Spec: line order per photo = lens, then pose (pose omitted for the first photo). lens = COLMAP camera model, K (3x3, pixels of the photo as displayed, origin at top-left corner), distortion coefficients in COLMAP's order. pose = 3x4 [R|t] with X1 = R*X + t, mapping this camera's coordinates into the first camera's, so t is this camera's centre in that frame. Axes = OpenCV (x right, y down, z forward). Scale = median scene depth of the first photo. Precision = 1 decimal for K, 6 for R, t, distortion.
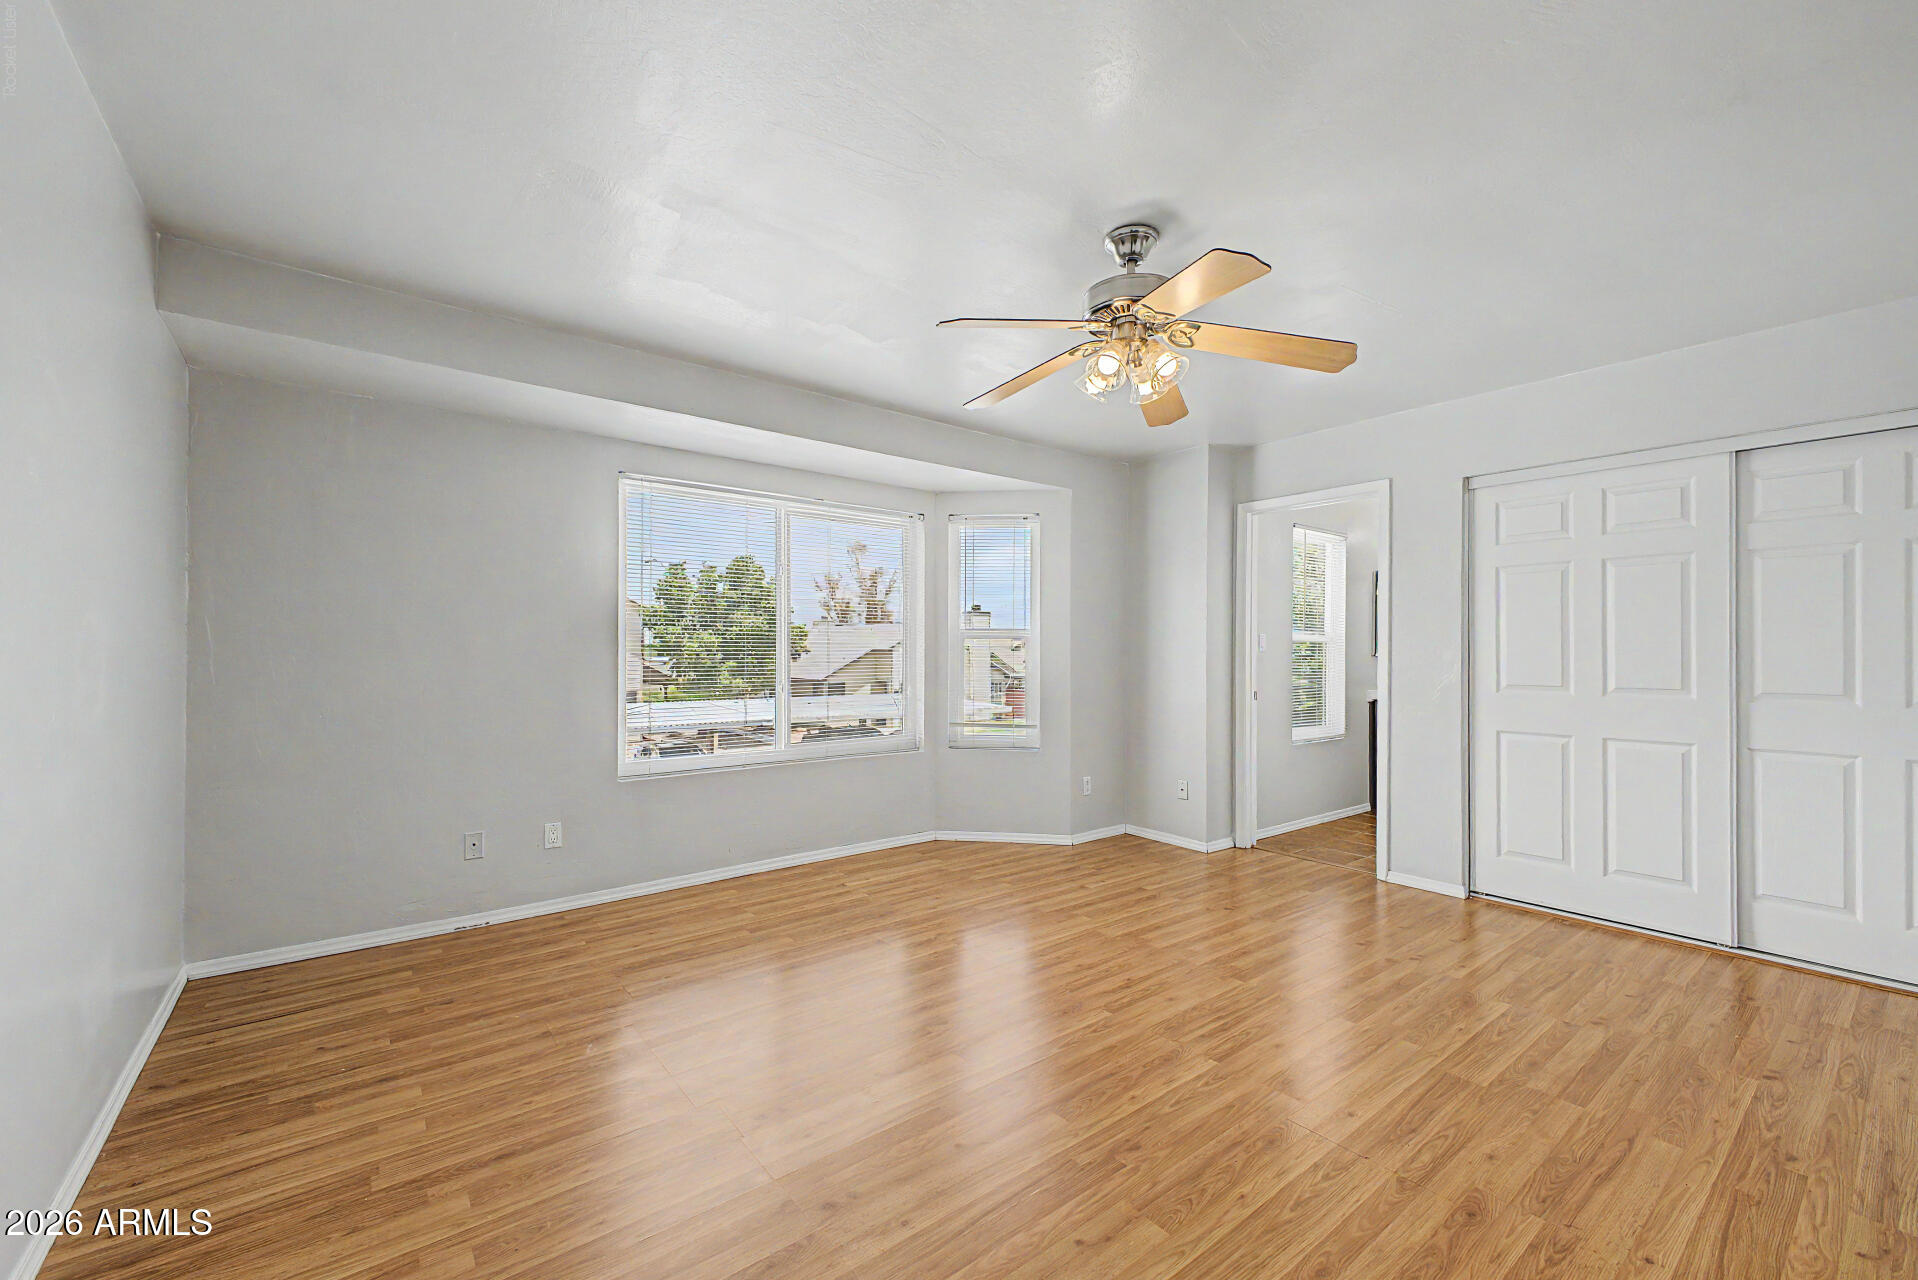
lens RADIAL K [[761.4, 0, 960.0], [0, 761.4, 645.4], [0, 0, 1]] dist [0.011810, -0.001911]
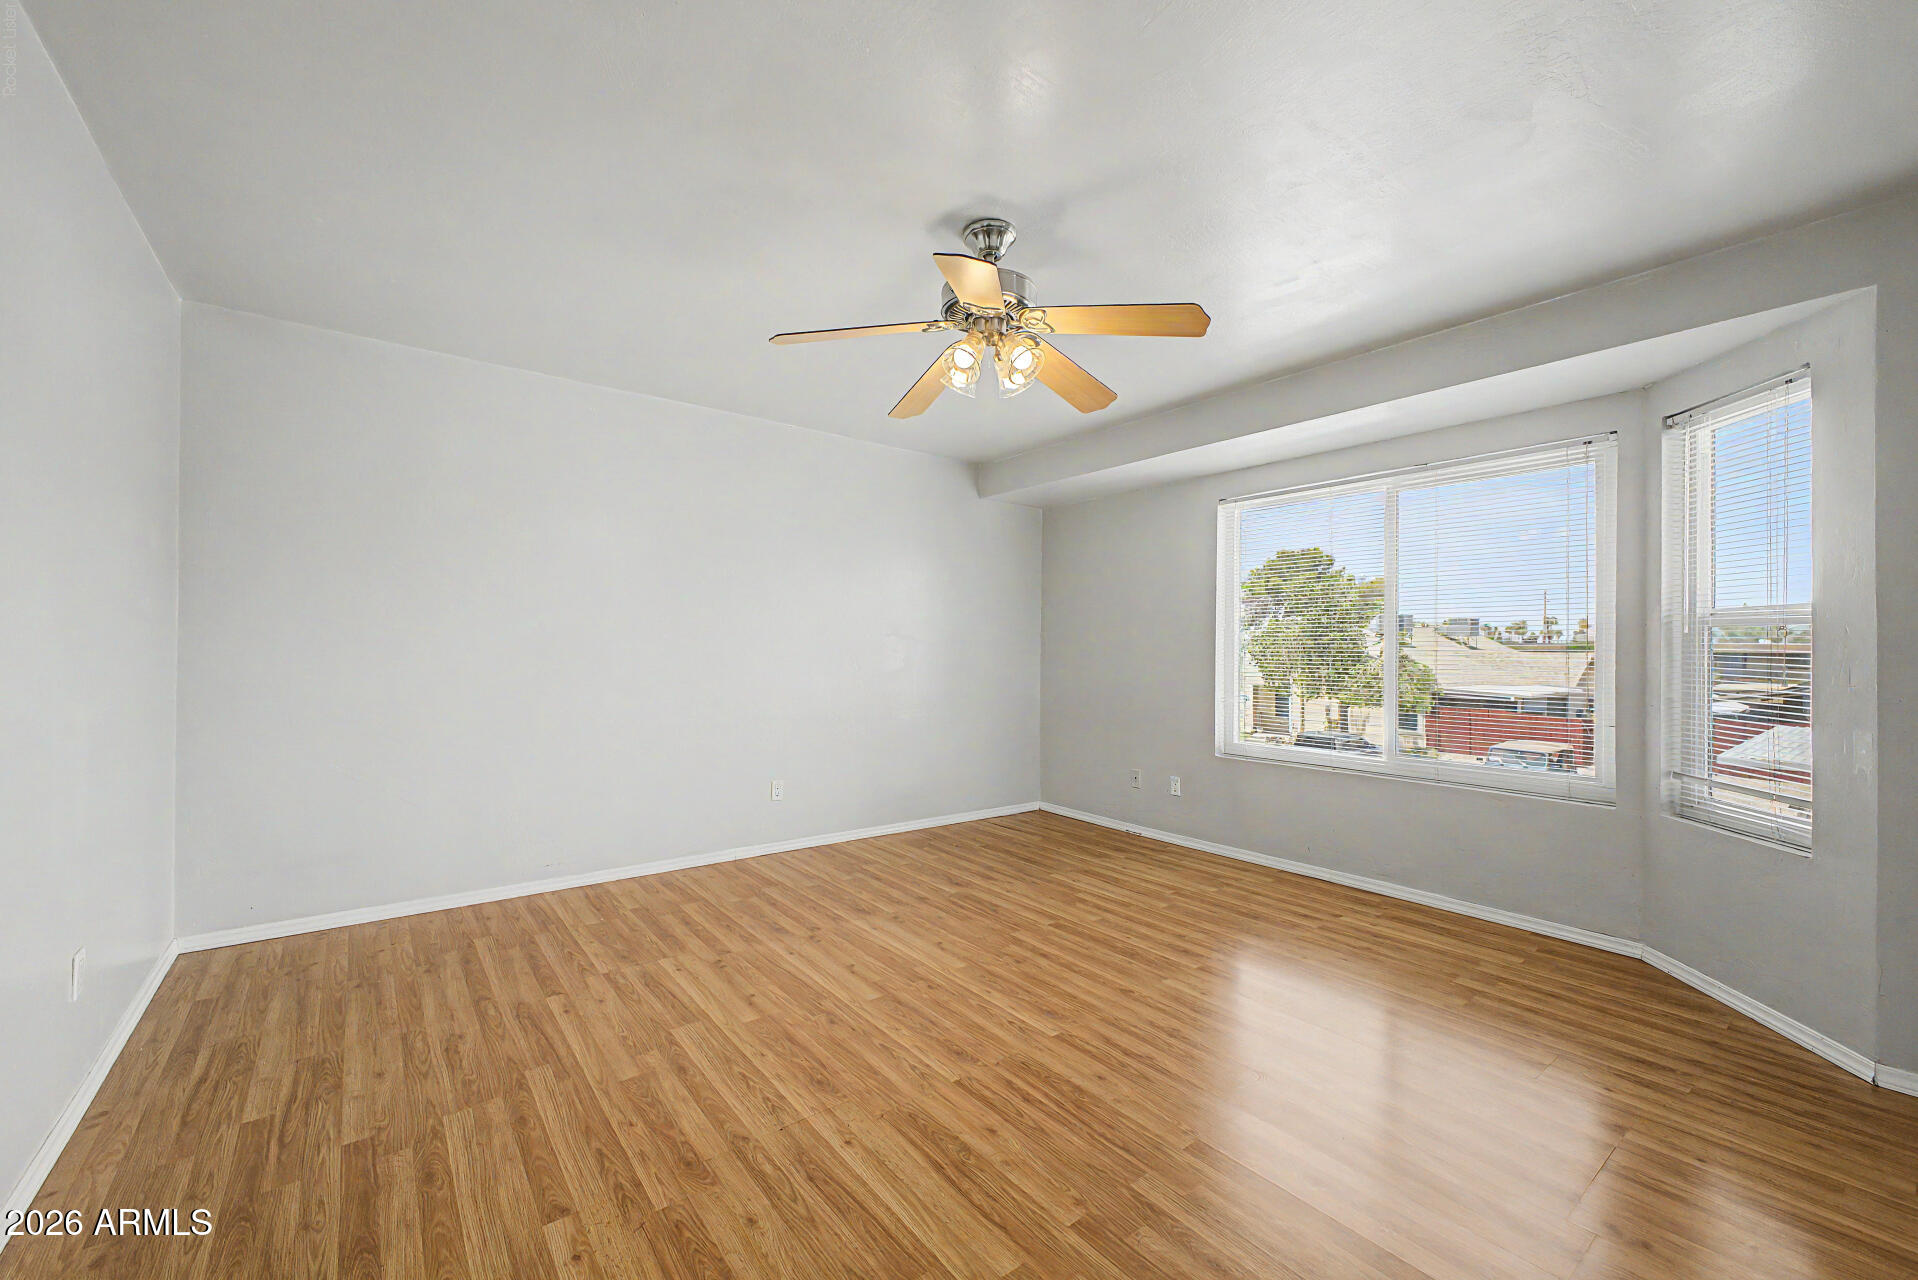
lens RADIAL K [[761.4, 0, 965.0], [0, 761.4, 630.0], [0, 0, 1]] dist [0.011810, -0.001911]
pose [[0.006988, -0.025671, -0.999646, 0.788510], [0.001354, 0.999670, -0.025662, 0.011400], [0.999975, -0.001174, 0.007020, 0.619721]]
